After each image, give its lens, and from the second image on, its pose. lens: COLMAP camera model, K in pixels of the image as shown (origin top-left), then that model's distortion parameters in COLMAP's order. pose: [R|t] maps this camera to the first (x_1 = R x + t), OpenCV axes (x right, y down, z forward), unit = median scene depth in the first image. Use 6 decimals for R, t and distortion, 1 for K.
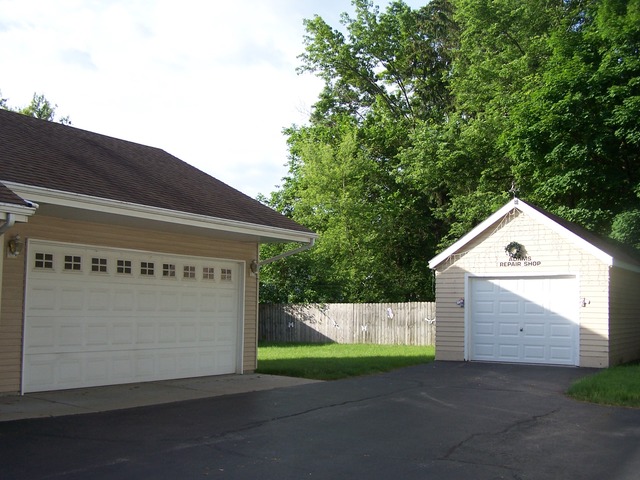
lens RADIAL K [[725.6, 0, 318.2], [0, 725.6, 241.2], [0, 0, 1]] dist [-0.115525, 0.000000]
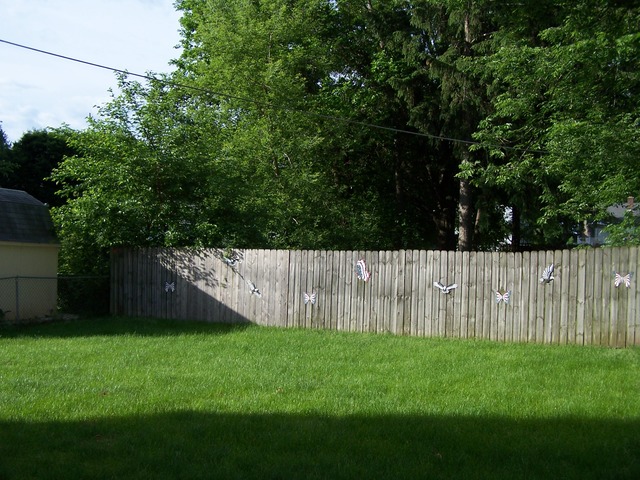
lens RADIAL K [[725.6, 0, 321.7], [0, 725.6, 239.1], [0, 0, 1]] dist [-0.115525, 0.000000]
pose [[0.989106, 0.027987, 0.144518, -0.004508], [-0.037153, 0.997439, 0.061123, 0.043766], [-0.142437, -0.065826, 0.987613, 0.467204]]
